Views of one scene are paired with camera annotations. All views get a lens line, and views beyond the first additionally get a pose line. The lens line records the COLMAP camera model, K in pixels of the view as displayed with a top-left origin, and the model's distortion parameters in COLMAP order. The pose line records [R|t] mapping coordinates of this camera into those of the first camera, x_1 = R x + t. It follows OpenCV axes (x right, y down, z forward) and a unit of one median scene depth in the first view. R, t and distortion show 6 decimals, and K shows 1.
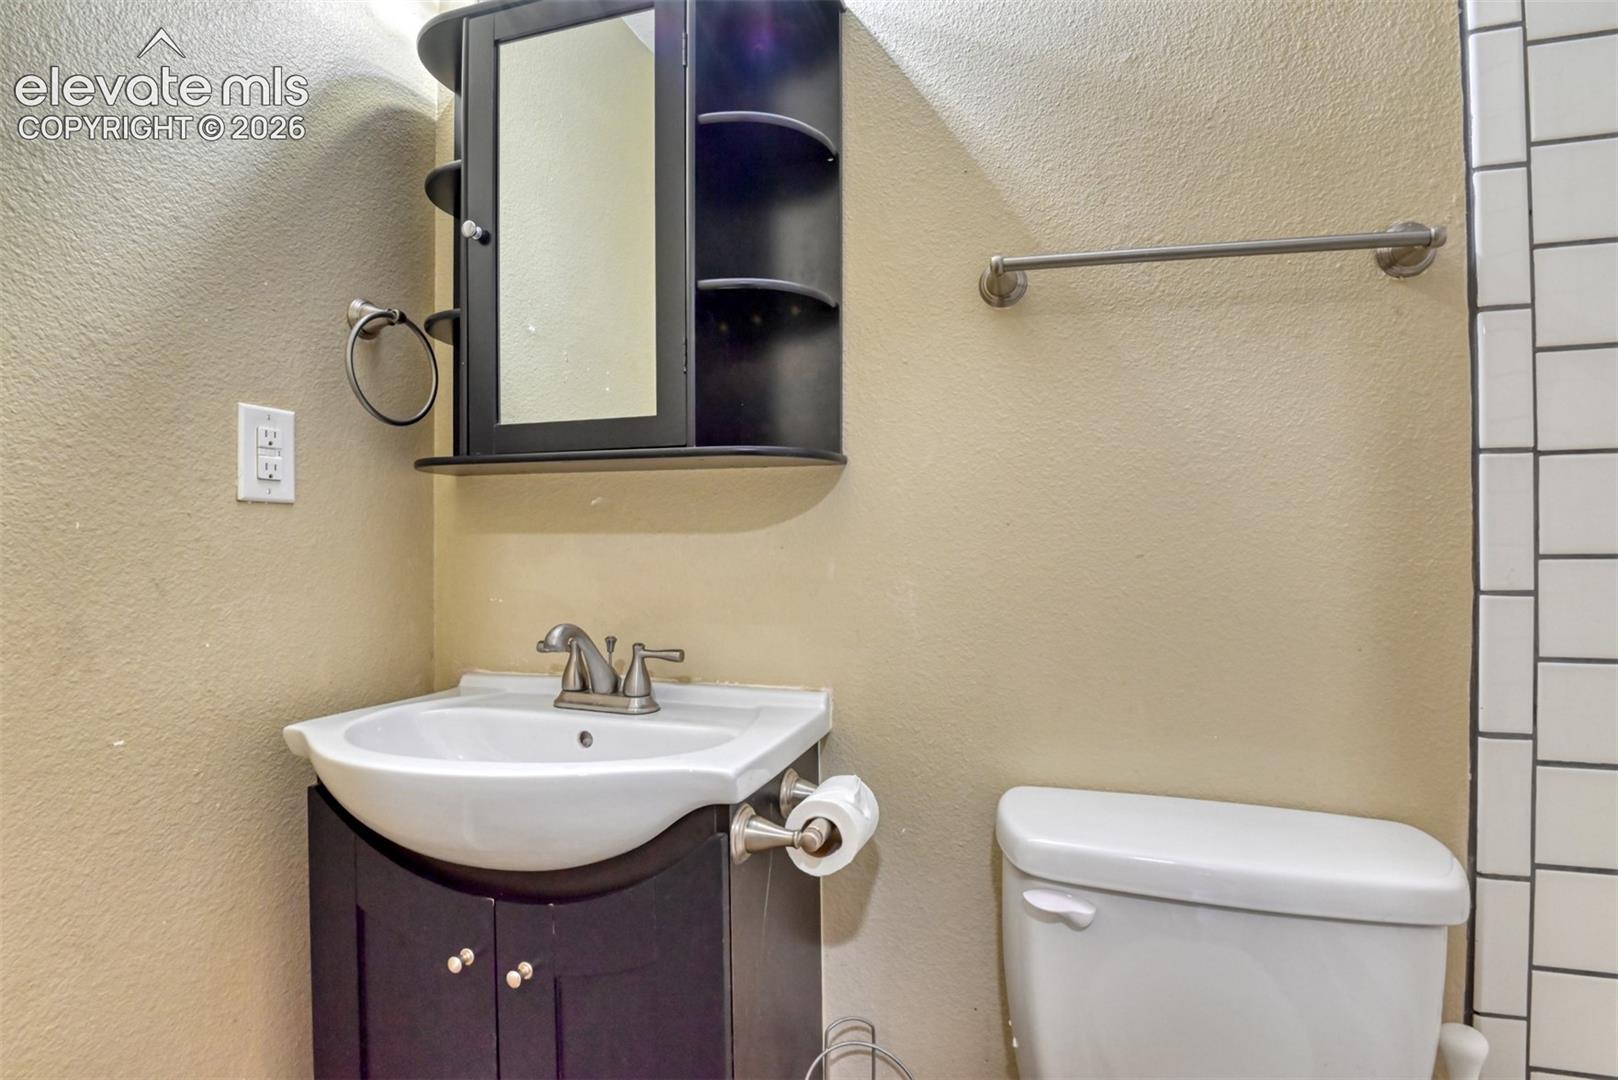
lens RADIAL K [[795.4, 0, 820.2], [0, 795.4, 530.0], [0, 0, 1]] dist [-0.023733, -0.005132]
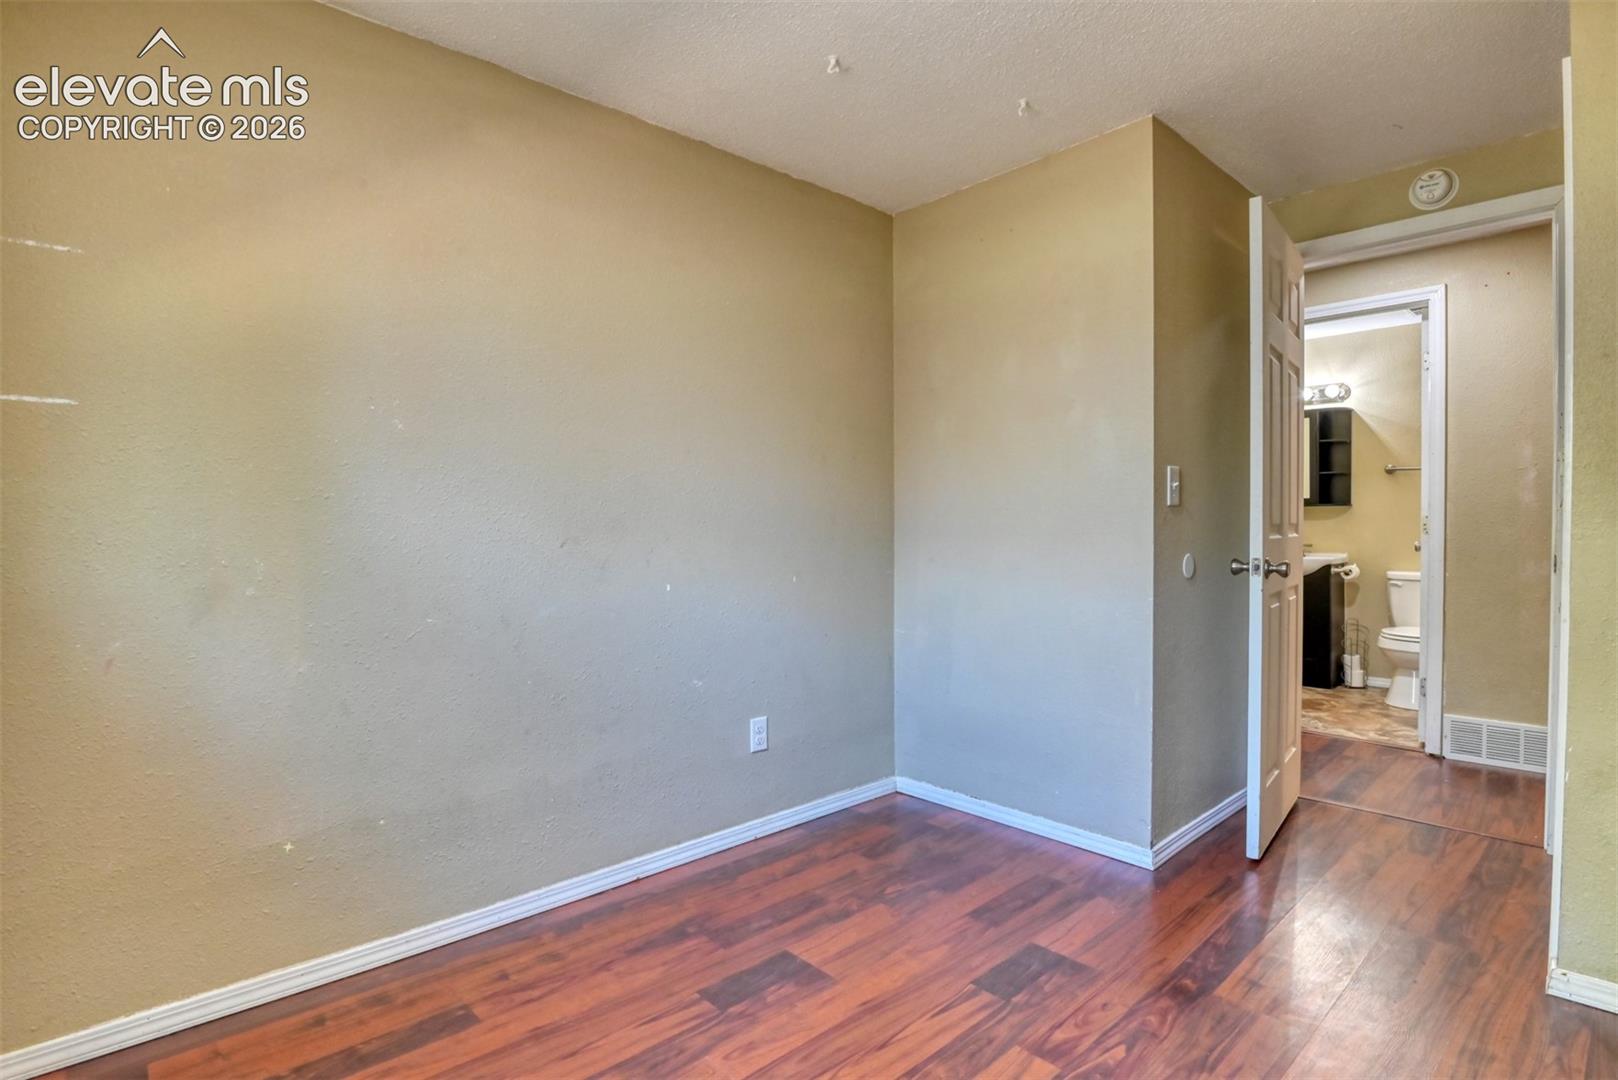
lens RADIAL K [[795.4, 0, 814.6], [0, 795.4, 542.1], [0, 0, 1]] dist [-0.023733, -0.005132]
pose [[0.867697, 0.004383, -0.497073, -0.455748], [0.005719, 0.999807, 0.018800, 0.027999], [0.497060, -0.019155, 0.867505, -5.086630]]
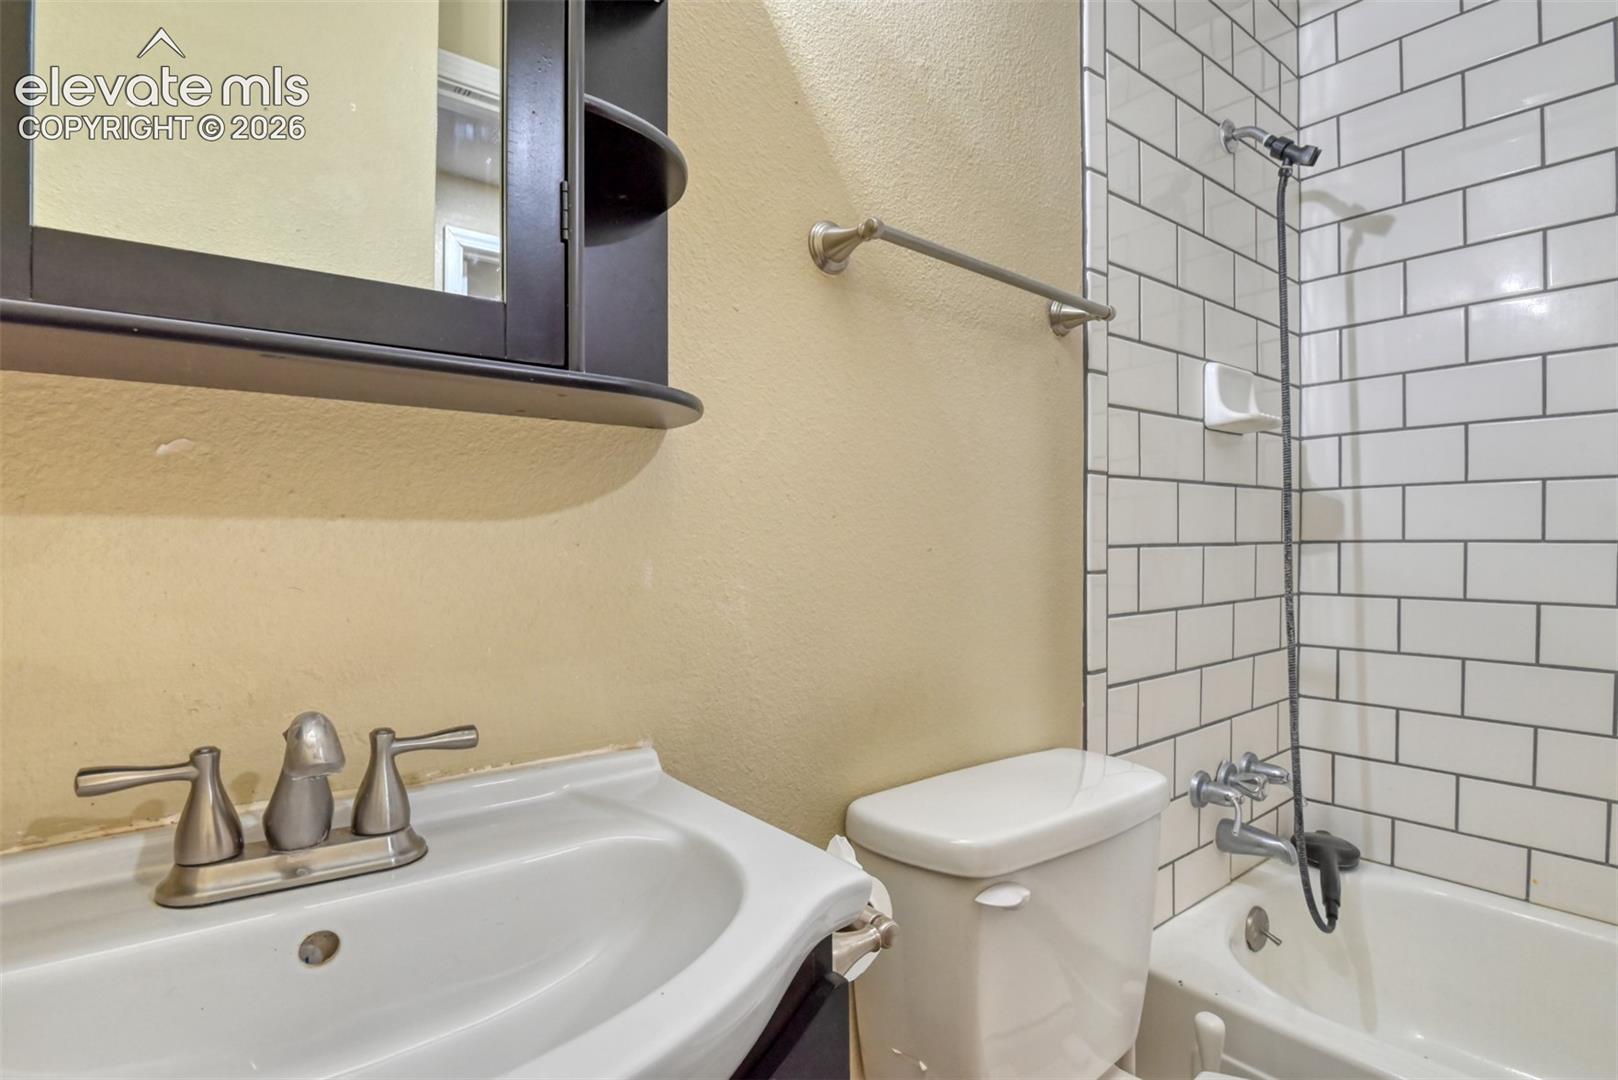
lens RADIAL K [[795.4, 0, 802.5], [0, 795.4, 544.0], [0, 0, 1]] dist [-0.023733, -0.005132]
pose [[0.572584, -0.005093, 0.819830, -0.523682], [-0.009421, 0.999874, 0.012791, 0.012784], [-0.819792, -0.015048, 0.572464, 0.509671]]
